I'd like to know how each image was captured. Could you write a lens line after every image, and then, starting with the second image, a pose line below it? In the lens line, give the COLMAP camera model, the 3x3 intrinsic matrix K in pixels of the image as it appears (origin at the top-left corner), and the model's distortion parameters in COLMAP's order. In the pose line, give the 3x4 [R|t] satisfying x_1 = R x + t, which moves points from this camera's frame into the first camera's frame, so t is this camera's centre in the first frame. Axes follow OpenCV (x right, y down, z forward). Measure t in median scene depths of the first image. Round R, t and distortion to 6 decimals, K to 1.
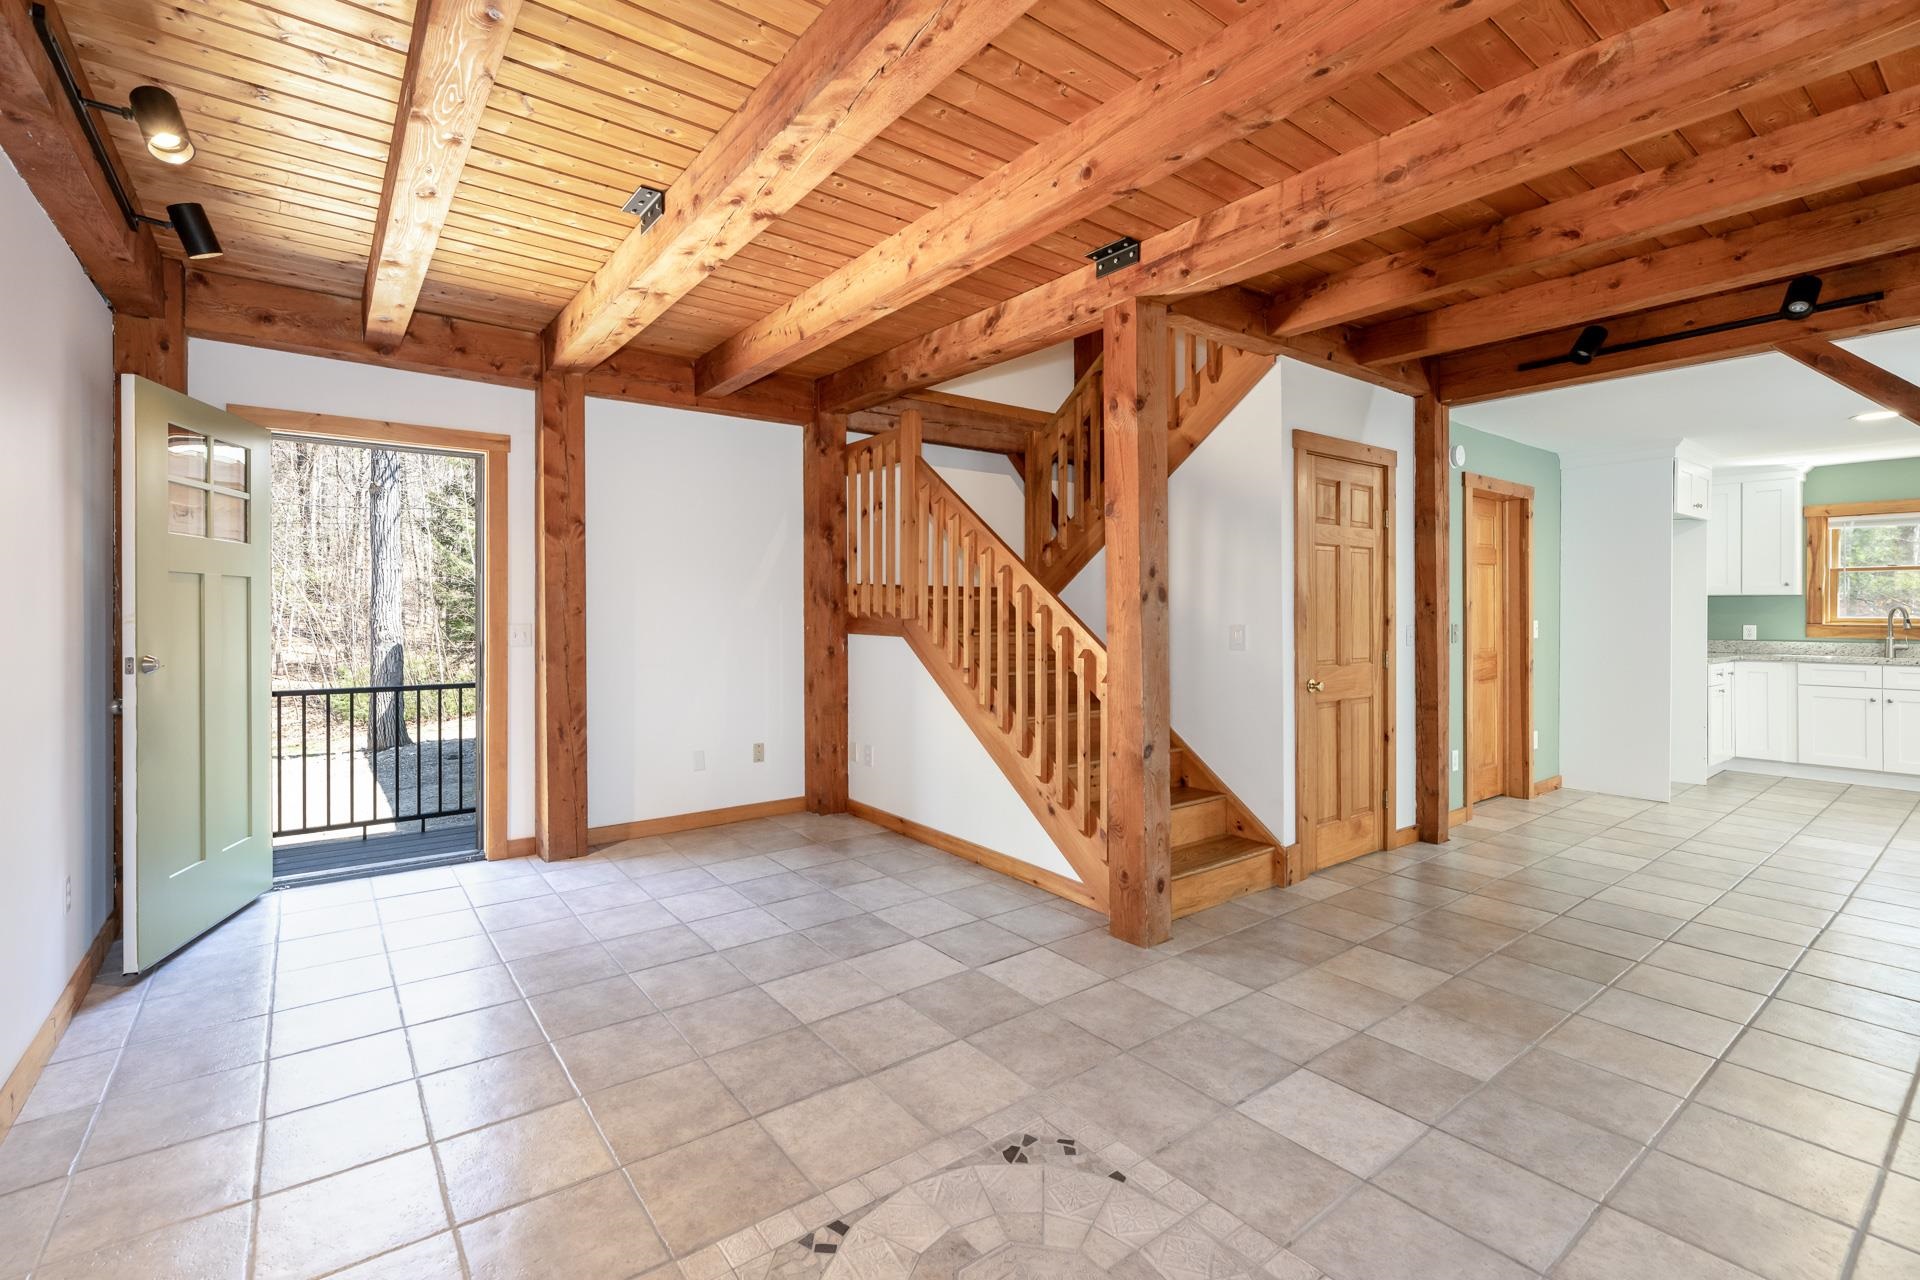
lens RADIAL K [[829.4, 0, 875.0], [0, 829.4, 609.6], [0, 0, 1]] dist [-0.000814, -0.001781]
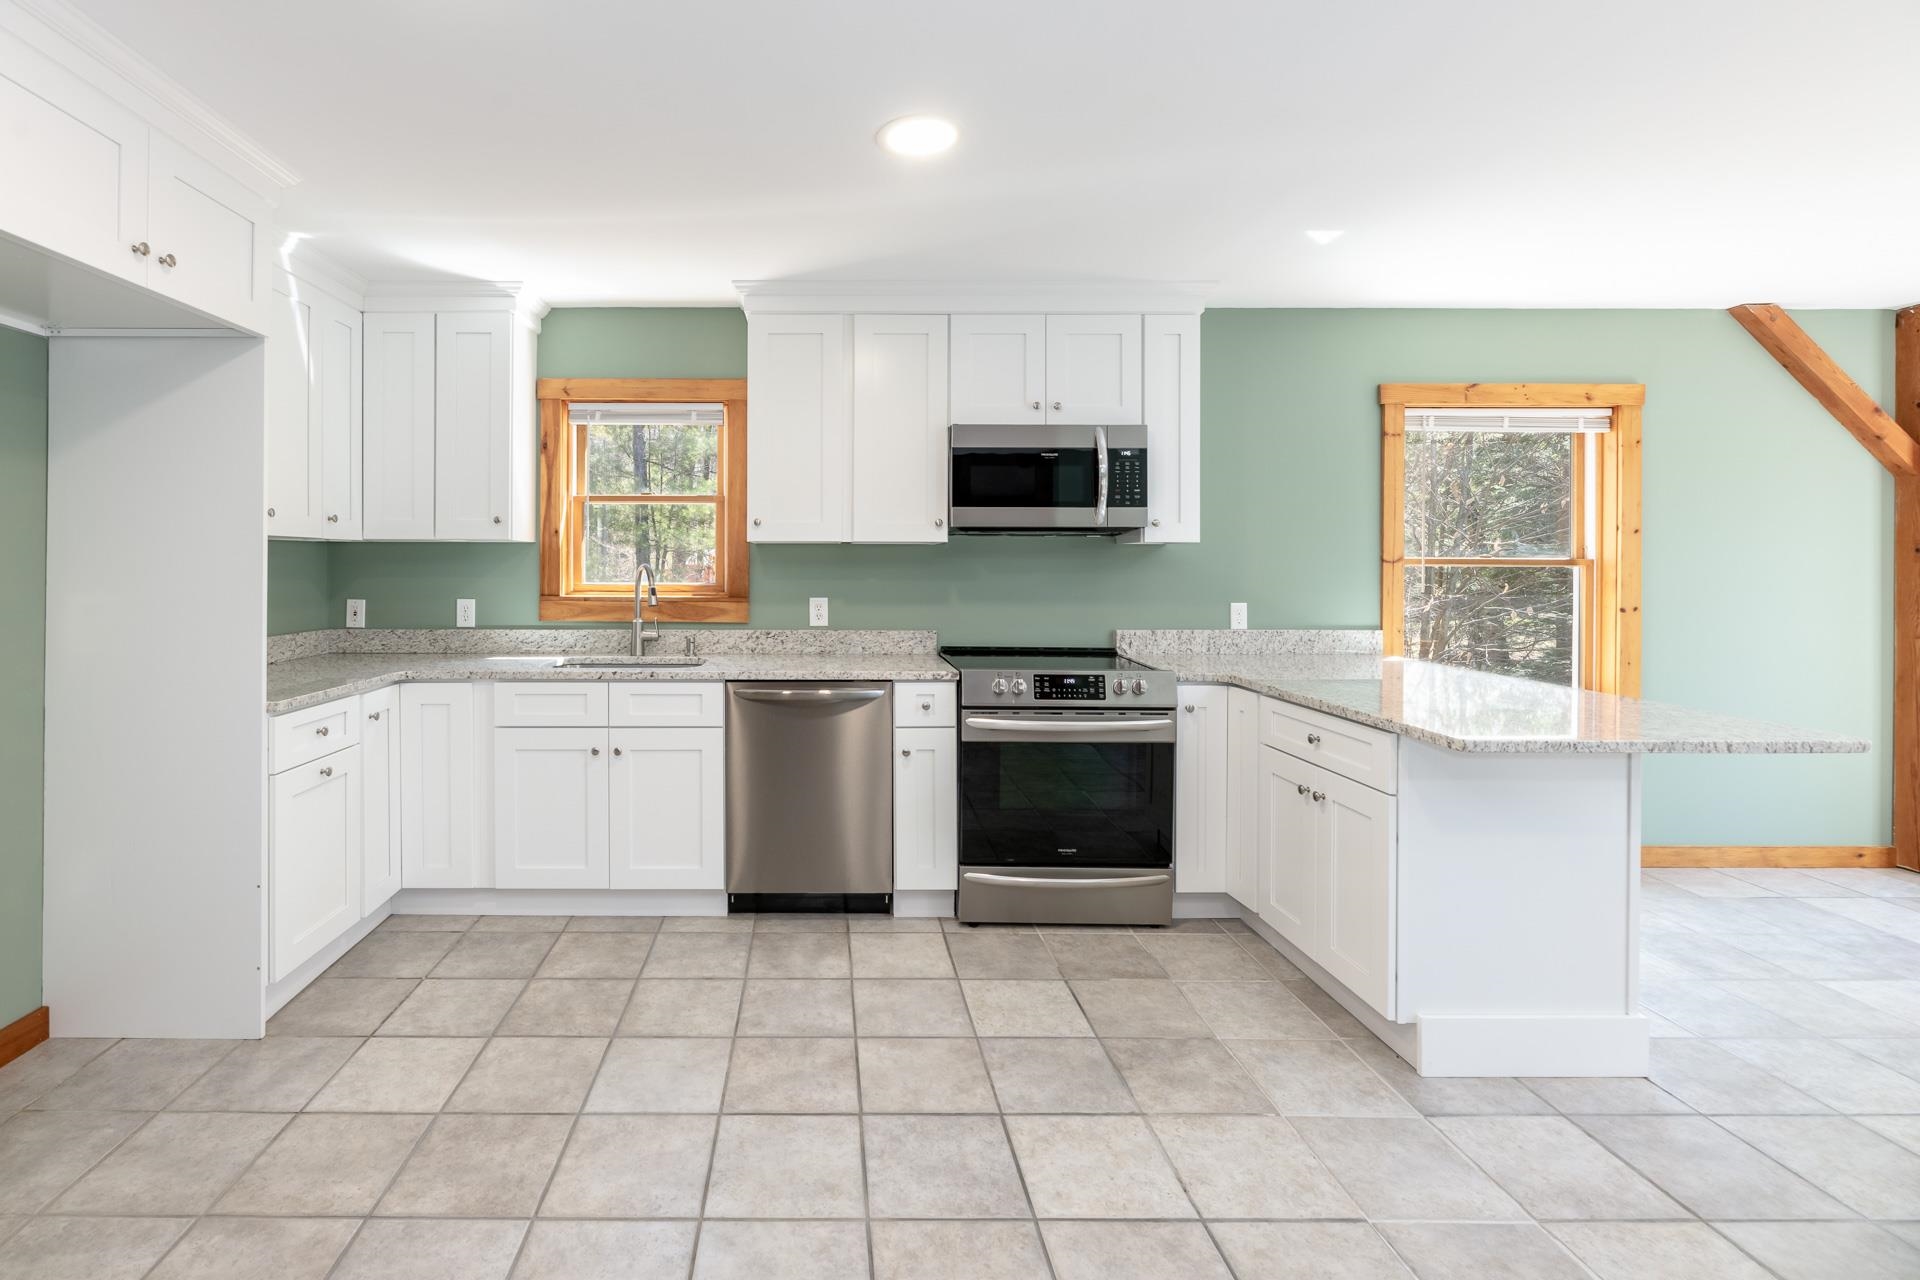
lens RADIAL K [[899.3, 0, 819.0], [0, 899.3, 562.8], [0, 0, 1]] dist [0.000264, -0.000155]
pose [[0.570804, -0.004767, 0.821073, 1.145549], [-0.003856, 0.999957, 0.008486, -0.015258], [-0.821077, -0.008010, 0.570761, 0.787262]]
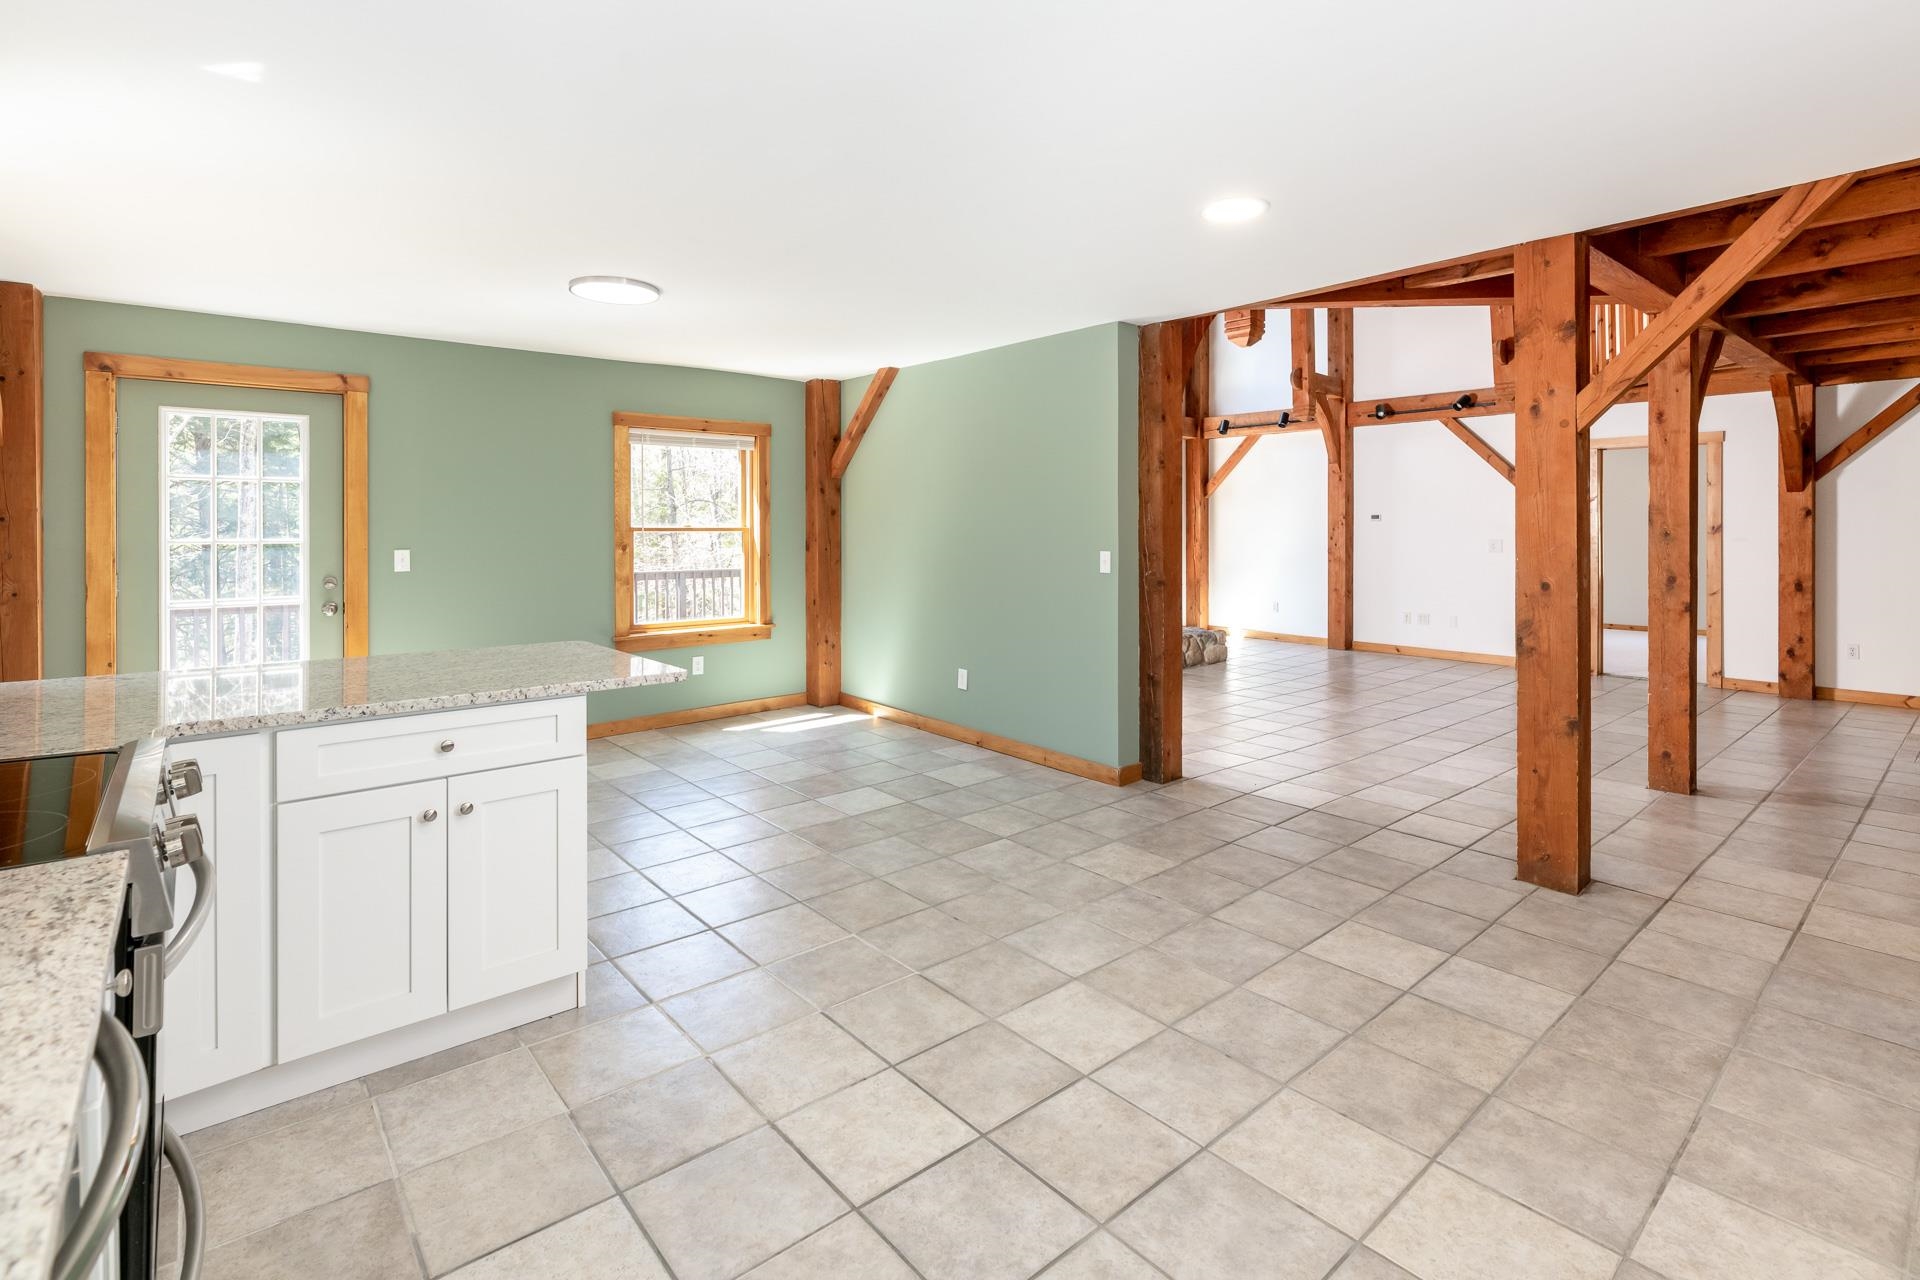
lens RADIAL K [[899.3, 0, 953.3], [0, 899.3, 531.1], [0, 0, 1]] dist [0.000264, -0.000155]
pose [[-0.994779, -0.003457, -0.101990, 1.616545], [-0.003029, 0.999986, -0.004355, -0.011174], [0.102004, -0.004023, -0.994776, 1.406595]]
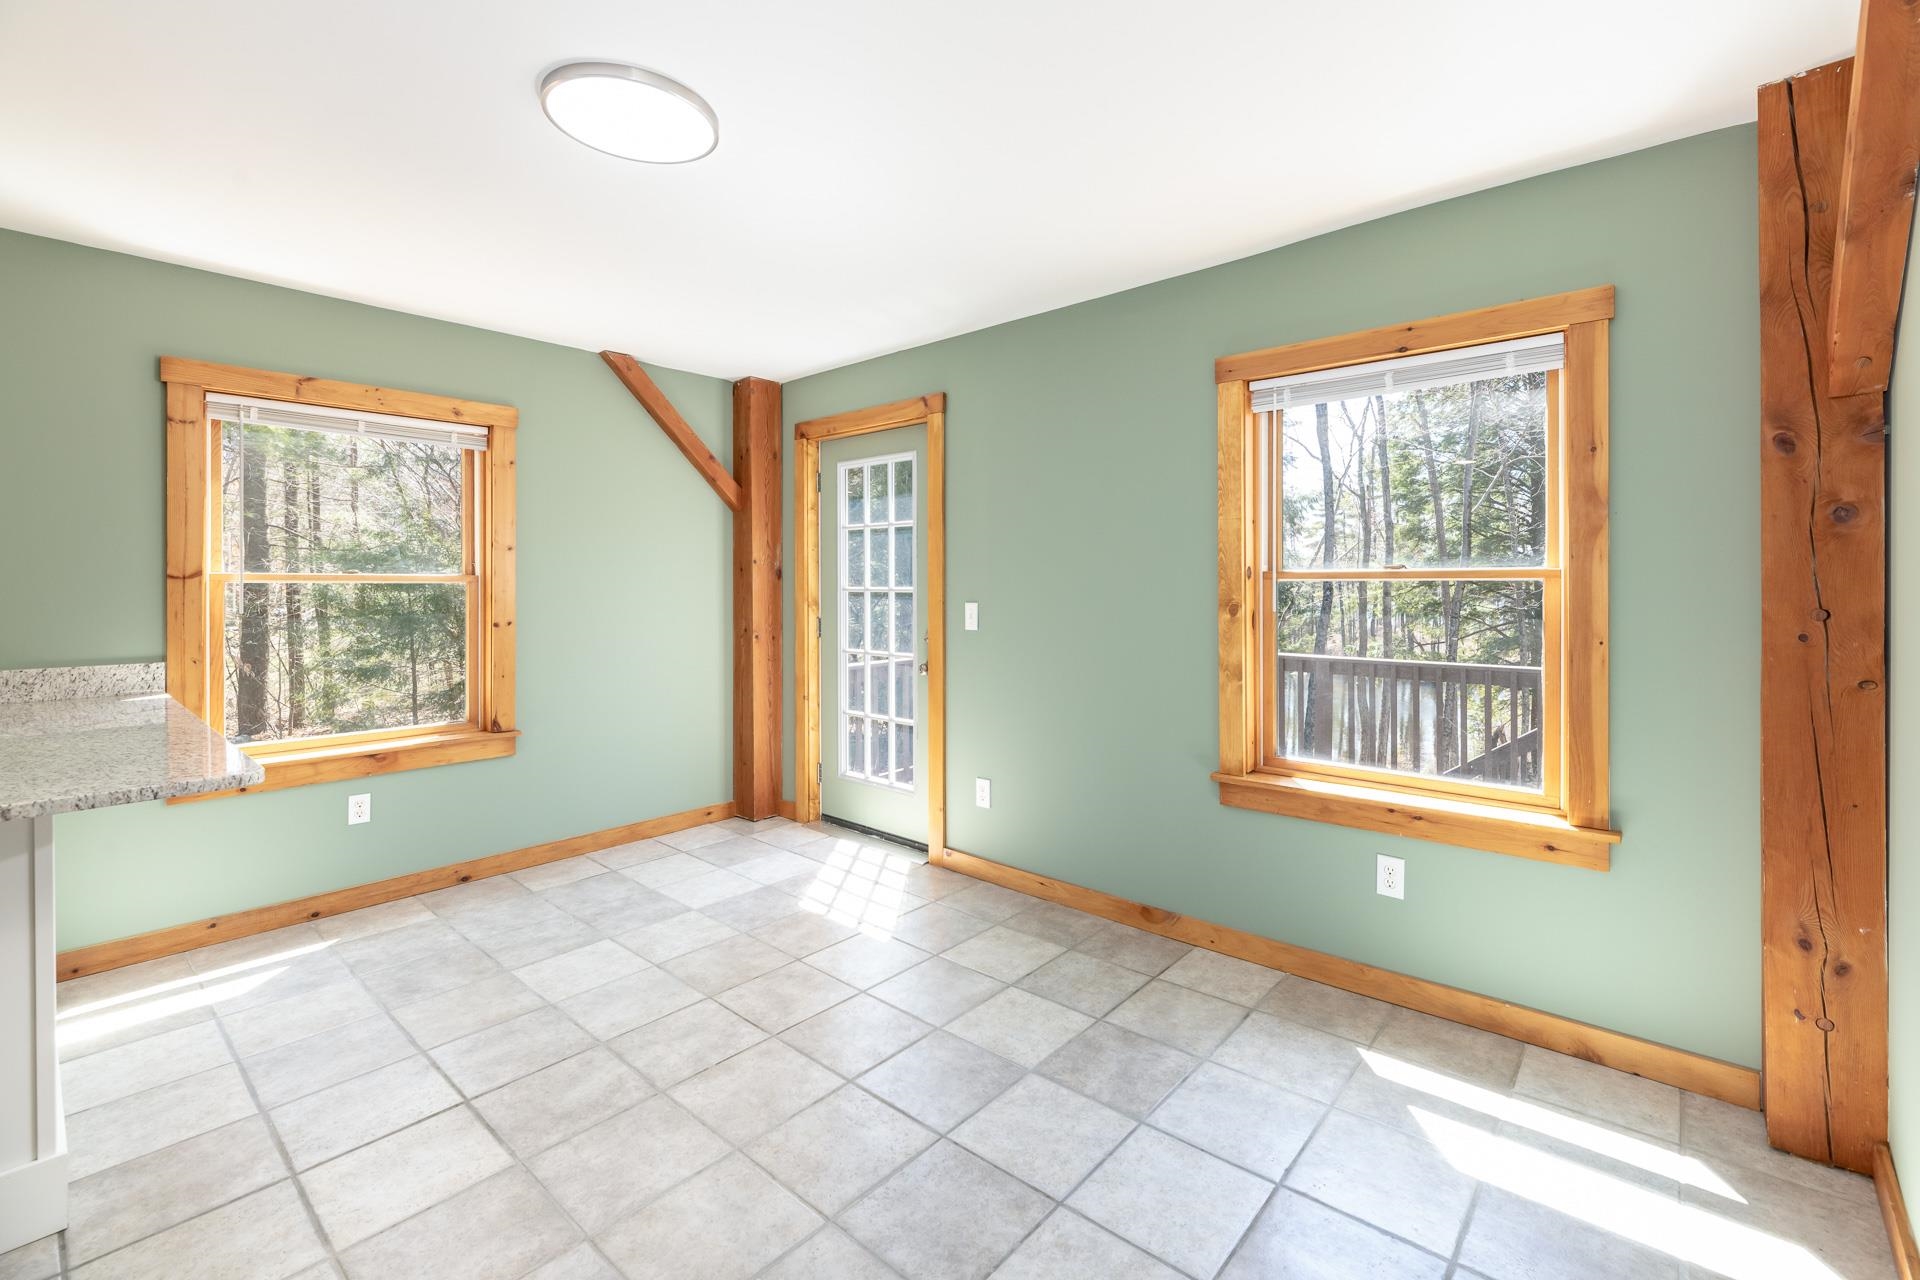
lens RADIAL K [[829.4, 0, 1011.5], [0, 829.4, 588.5], [0, 0, 1]] dist [-0.000814, -0.001781]
pose [[-0.271369, -0.011083, 0.962411, 1.377923], [-0.006606, 0.999932, 0.009653, -0.012711], [-0.962453, -0.003739, -0.271424, 0.365295]]
